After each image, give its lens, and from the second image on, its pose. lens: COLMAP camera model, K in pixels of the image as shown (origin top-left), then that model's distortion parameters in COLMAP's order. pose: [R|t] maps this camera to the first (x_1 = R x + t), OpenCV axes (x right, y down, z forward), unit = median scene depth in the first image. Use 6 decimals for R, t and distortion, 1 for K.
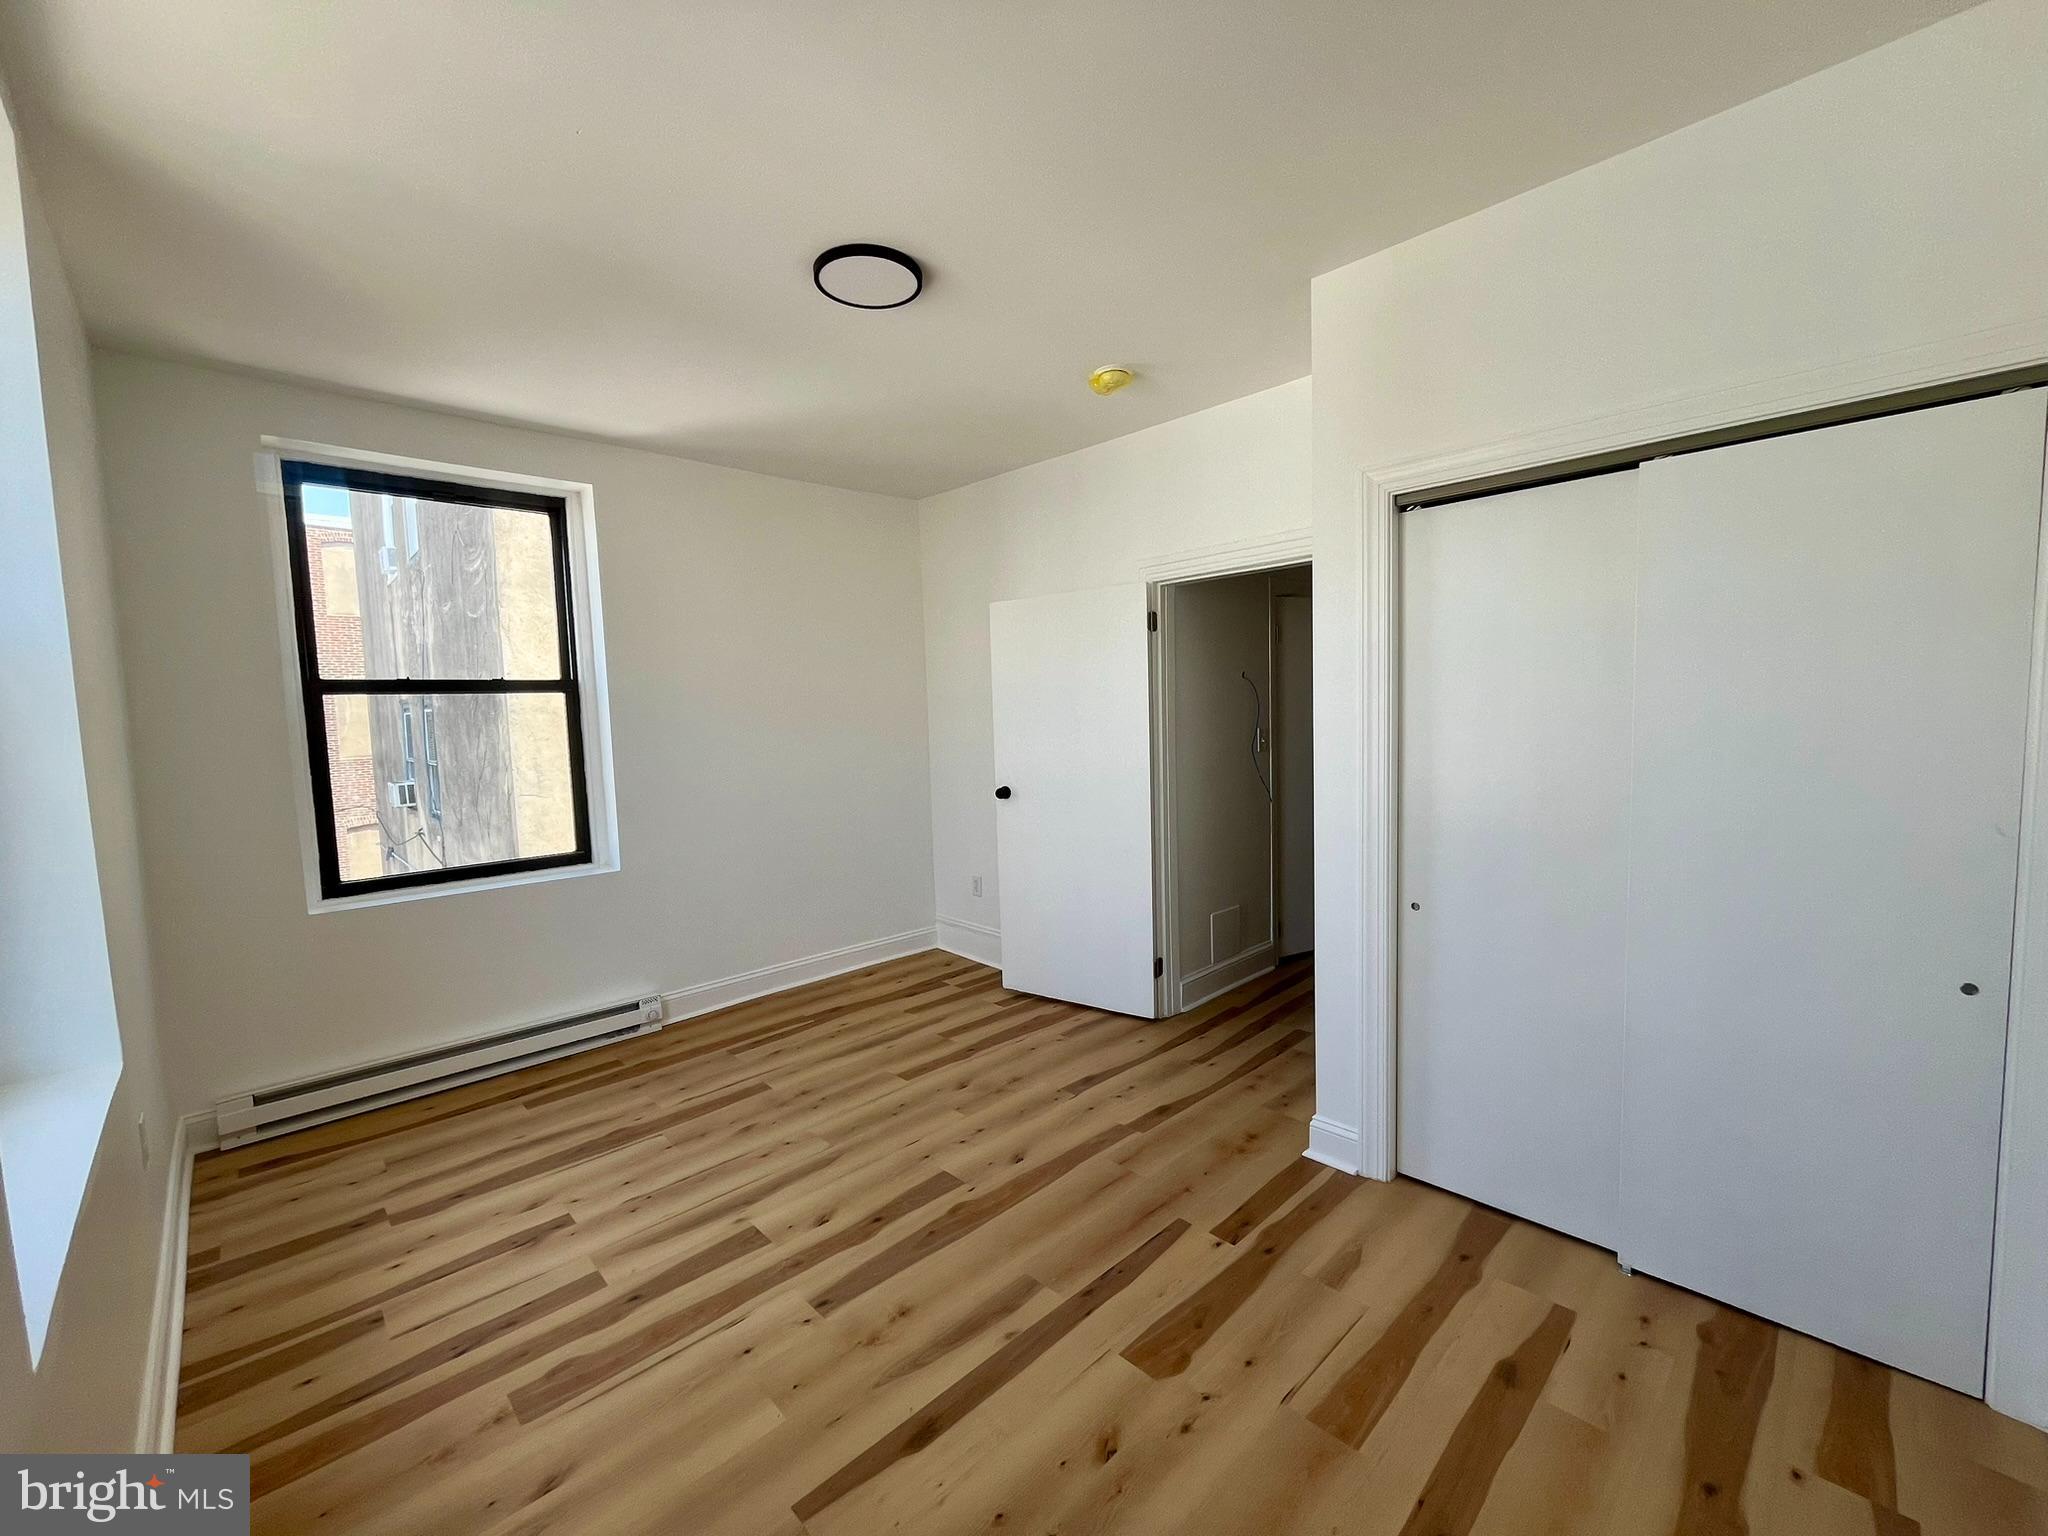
lens RADIAL K [[830.4, 0, 1022.0], [0, 830.4, 773.6], [0, 0, 1]] dist [-0.003756, -0.000061]
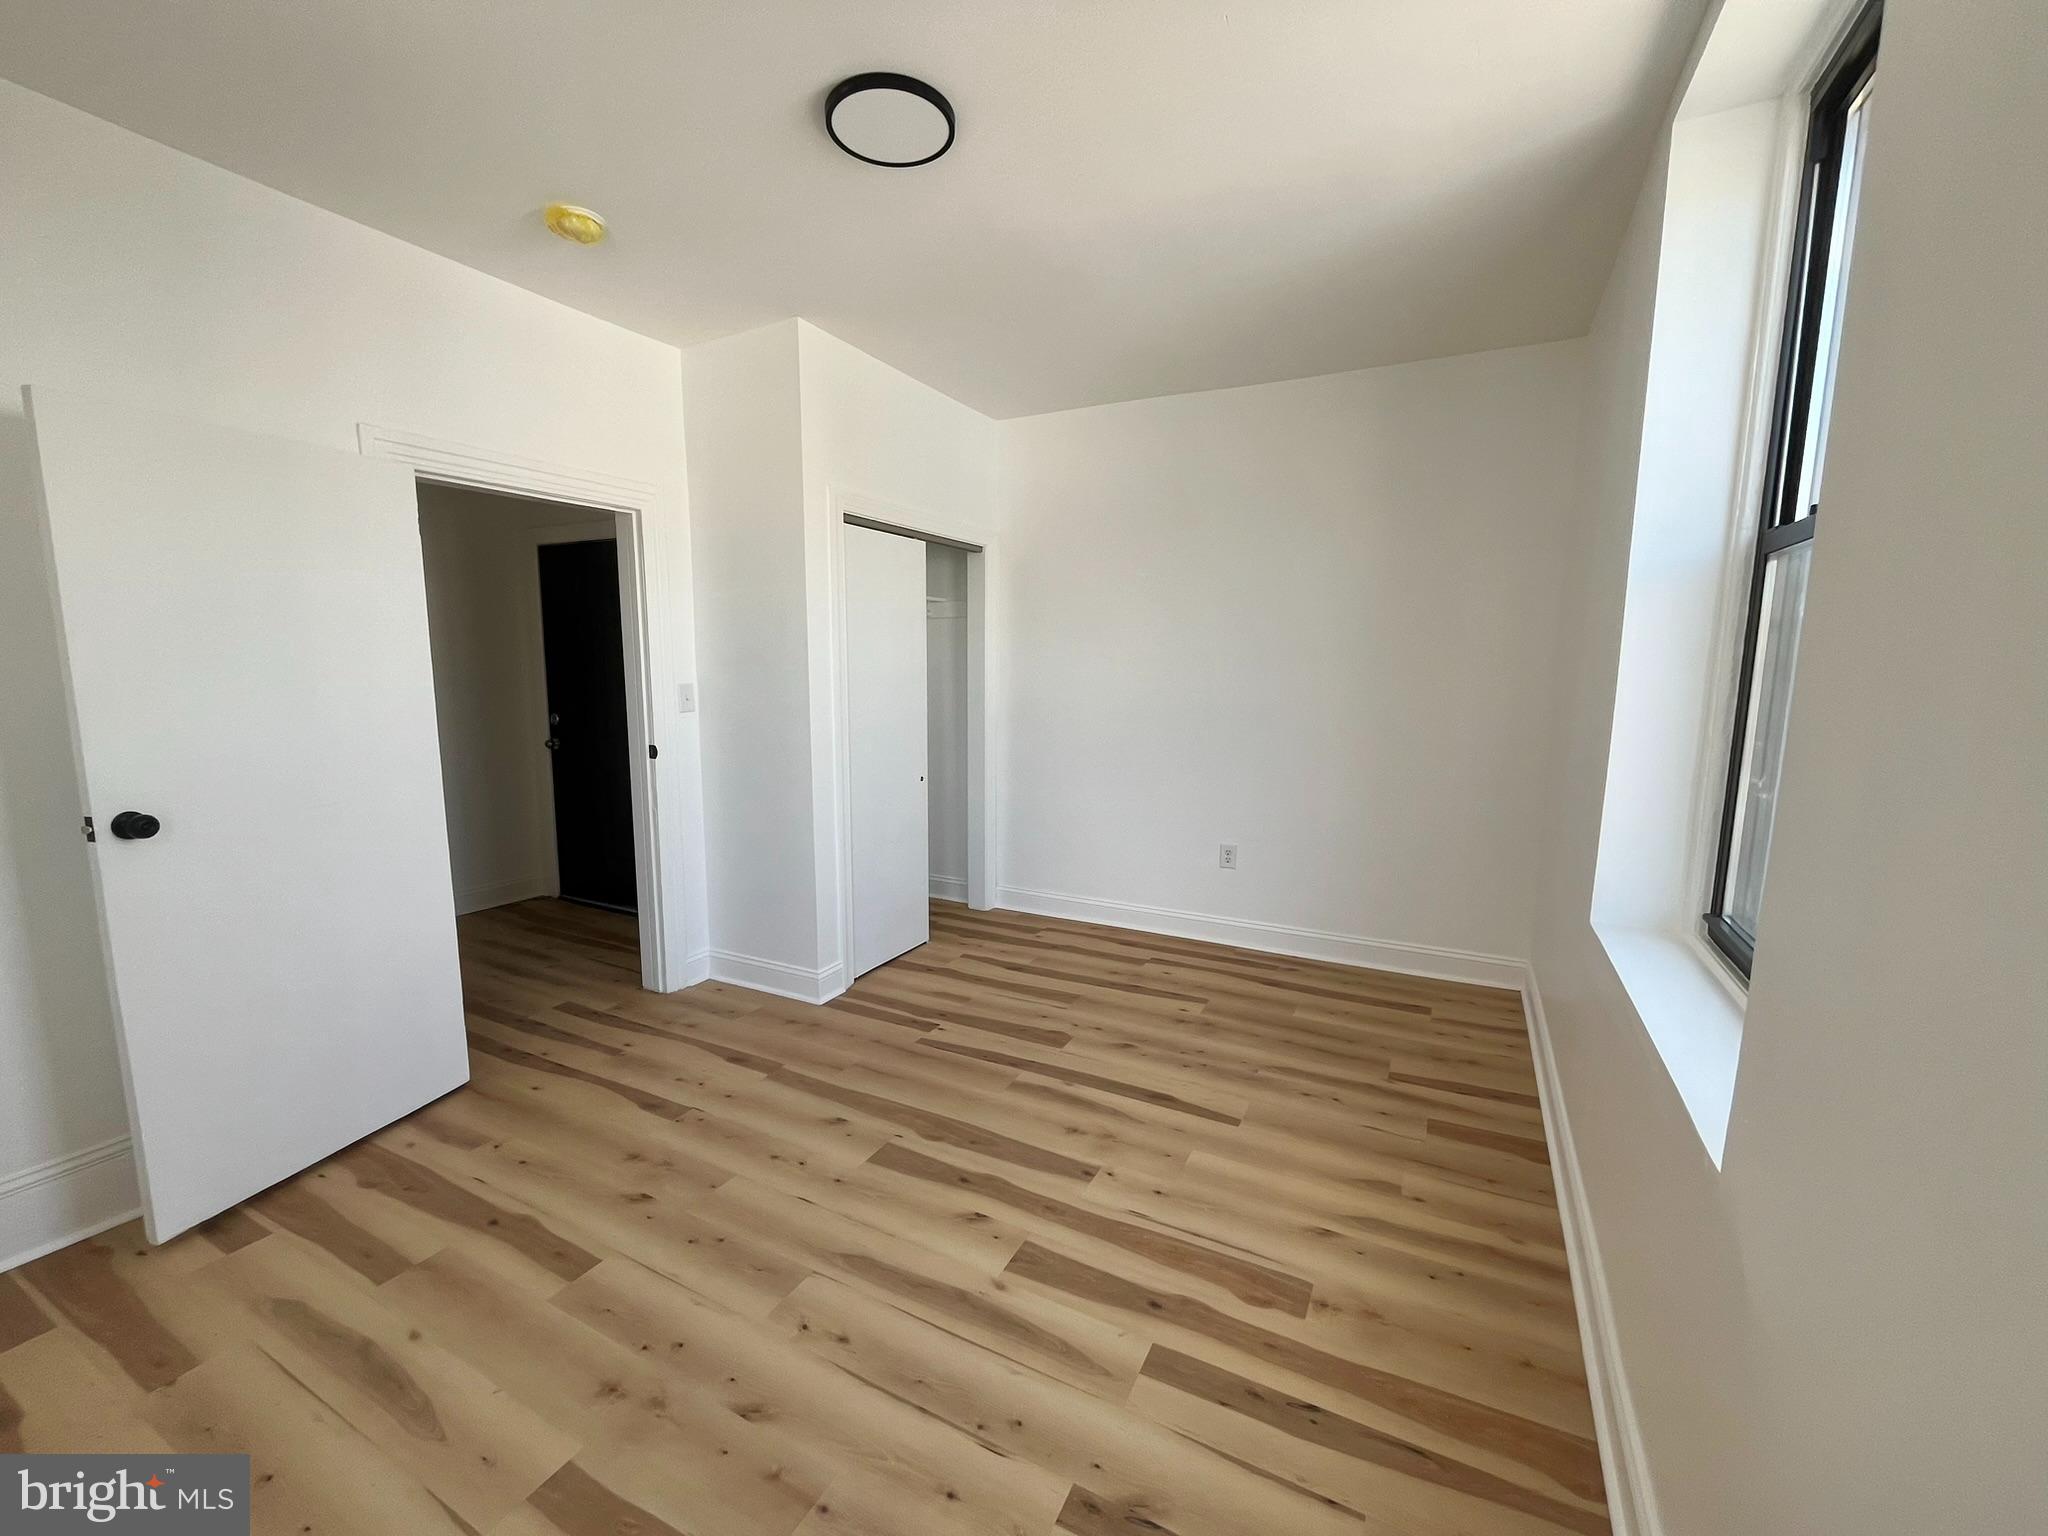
lens RADIAL K [[837.8, 0, 1025.0], [0, 837.8, 772.7], [0, 0, 1]] dist [-0.003147, -0.000167]
pose [[-0.322566, -0.099415, 0.941312, -0.851217], [0.077990, 0.988296, 0.131102, -0.038649], [-0.943329, 0.115702, -0.311038, 0.947591]]
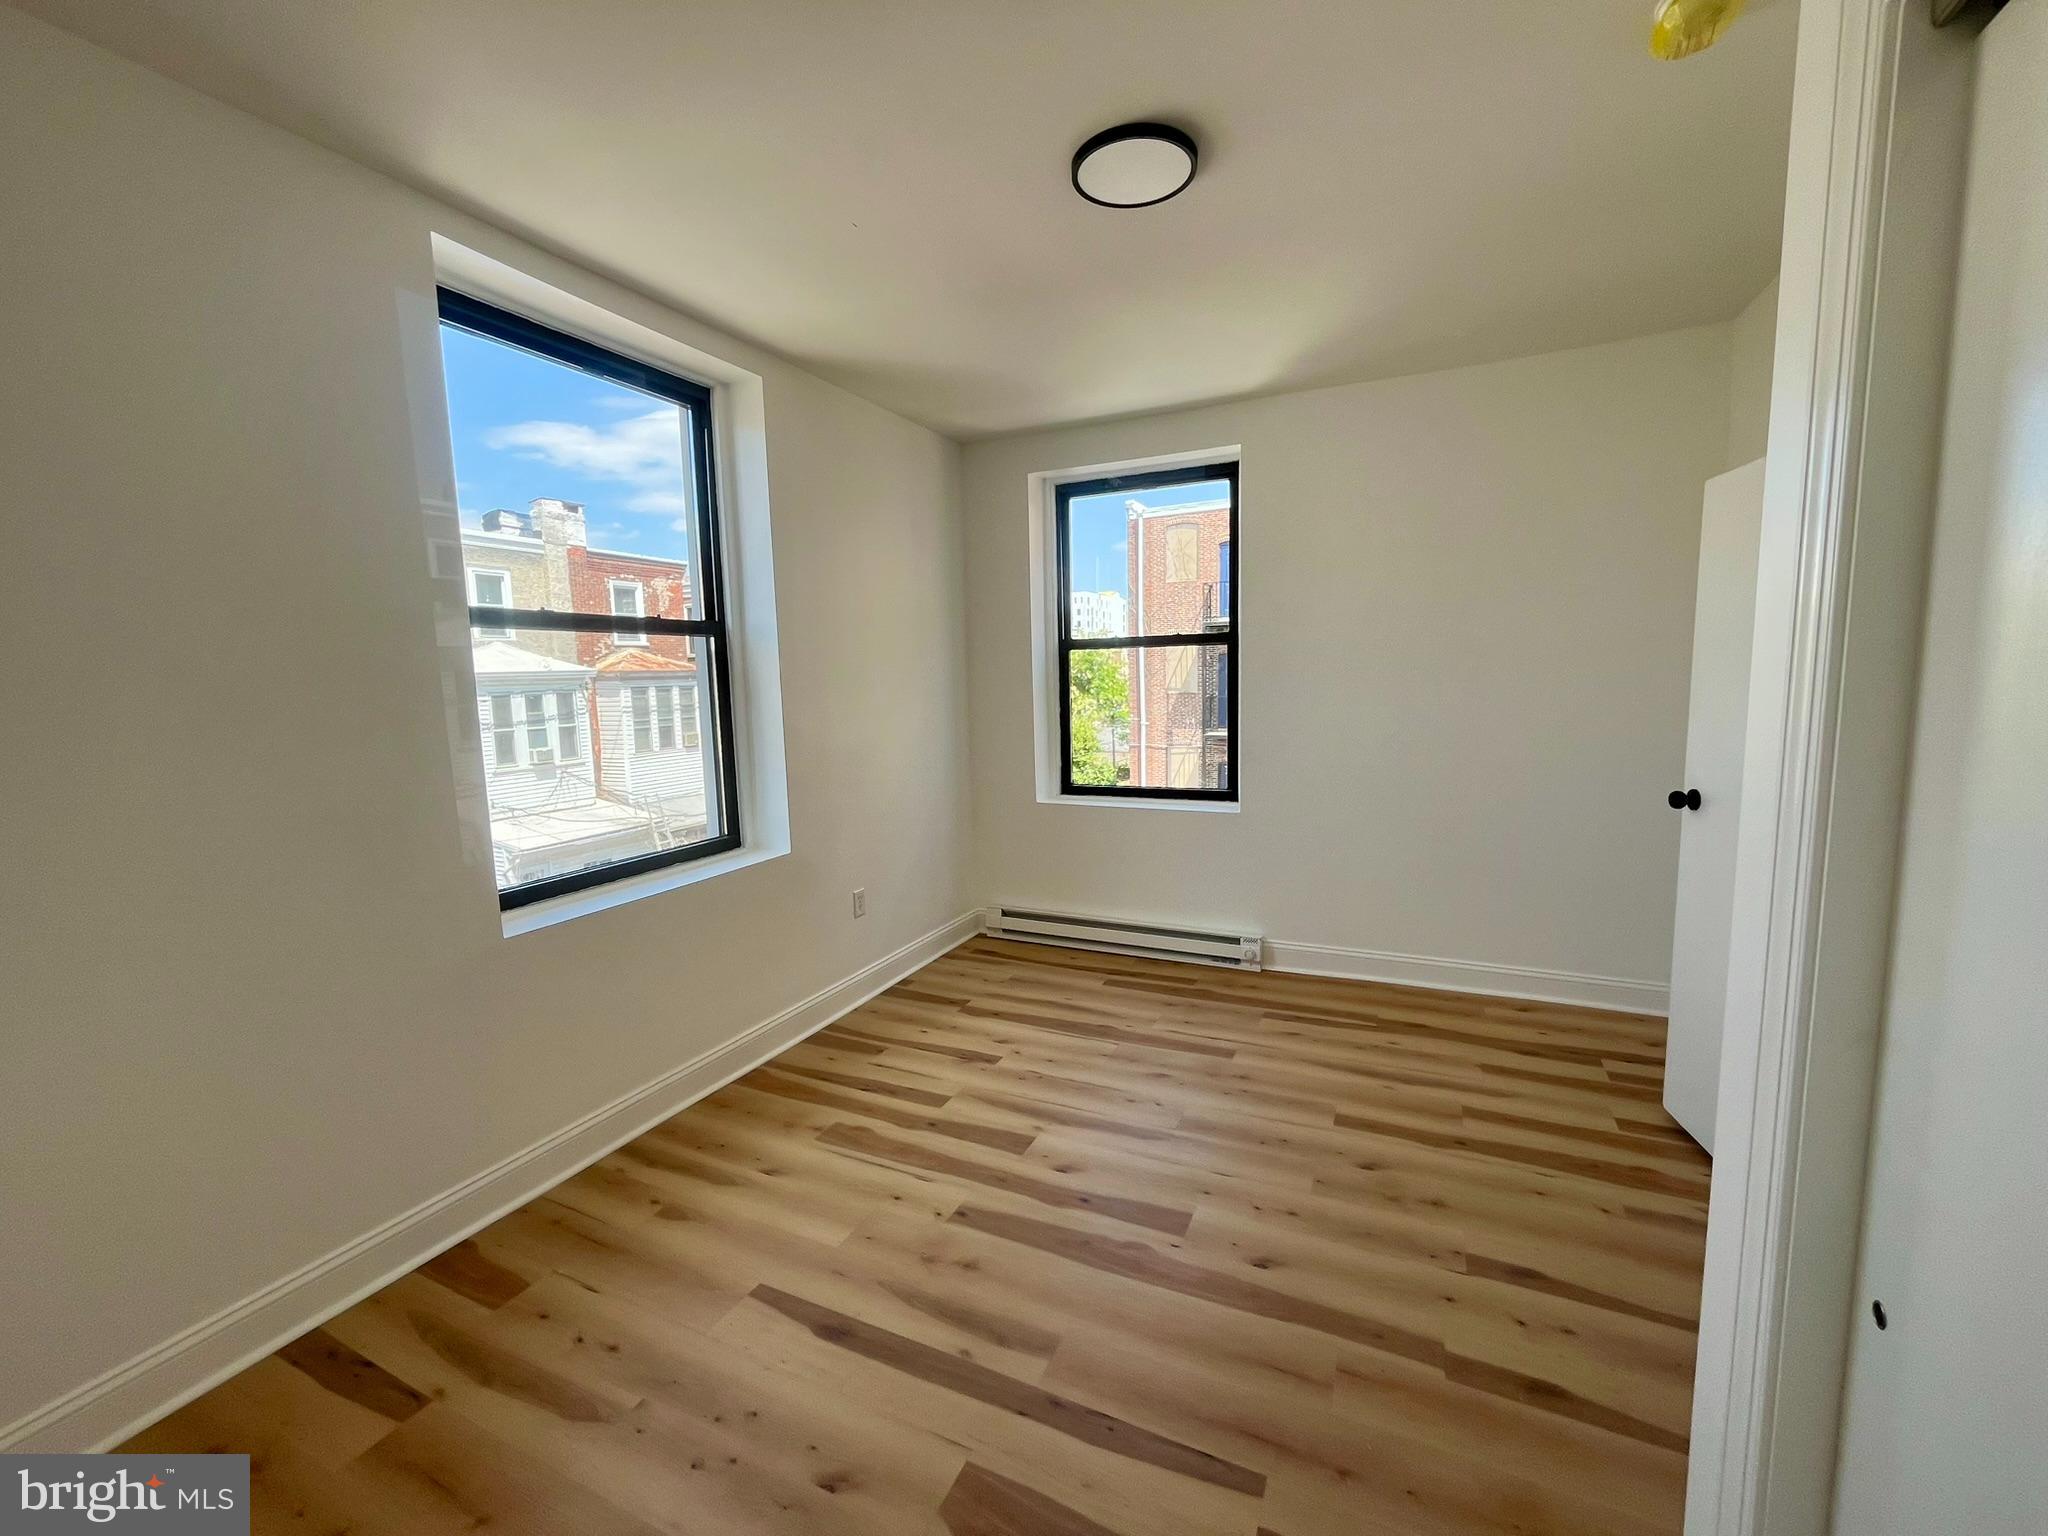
lens RADIAL K [[830.4, 0, 1022.0], [0, 830.4, 773.6], [0, 0, 1]] dist [-0.003756, -0.000061]
pose [[0.353186, 0.130940, -0.926344, 0.509905], [-0.057226, 0.991327, 0.118307, -0.055093], [0.933801, 0.011227, 0.357616, 0.464411]]
